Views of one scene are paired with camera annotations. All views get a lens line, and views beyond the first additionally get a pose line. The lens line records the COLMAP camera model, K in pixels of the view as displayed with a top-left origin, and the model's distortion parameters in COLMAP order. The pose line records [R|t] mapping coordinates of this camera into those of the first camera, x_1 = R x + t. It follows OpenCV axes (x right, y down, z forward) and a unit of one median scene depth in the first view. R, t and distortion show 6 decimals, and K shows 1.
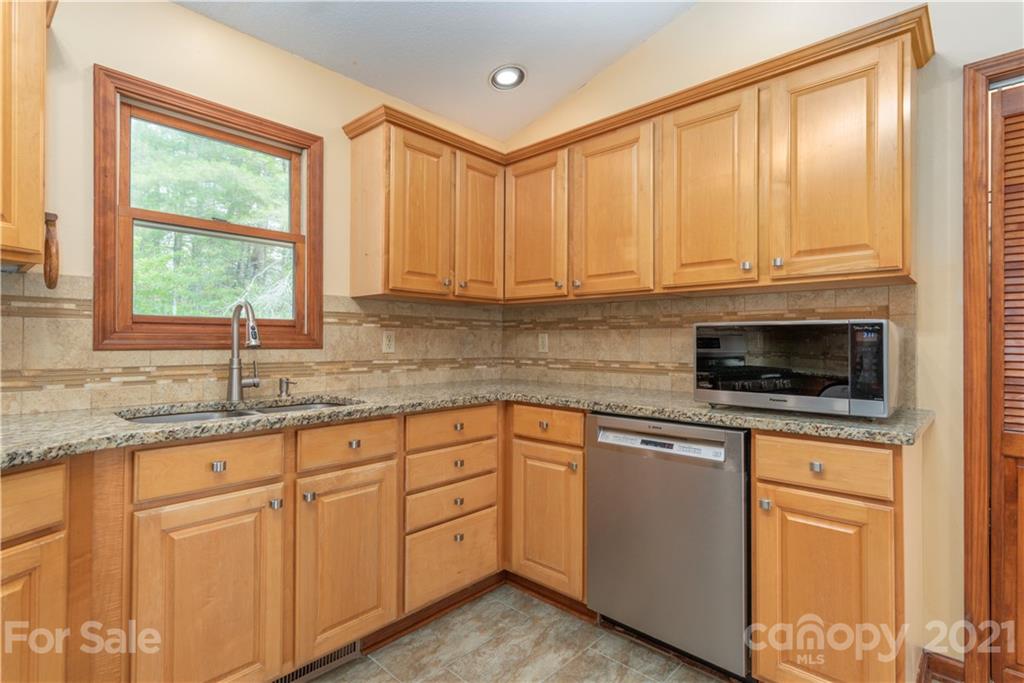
lens RADIAL K [[507.2, 0, 507.6], [0, 507.2, 337.0], [0, 0, 1]] dist [0.013110, 0.004347]
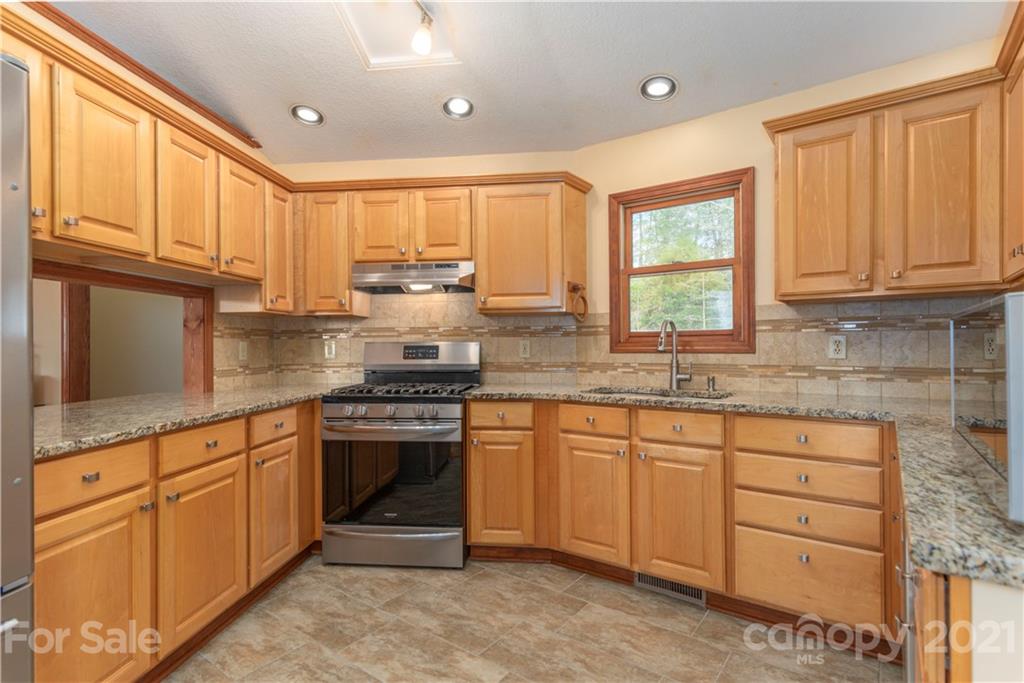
lens RADIAL K [[507.2, 0, 511.9], [0, 507.2, 344.7], [0, 0, 1]] dist [0.013110, 0.004347]
pose [[0.121909, -0.009626, -0.992495, 0.761346], [0.014927, 0.999858, -0.007863, 0.004598], [0.992429, -0.013856, 0.122035, 0.358367]]
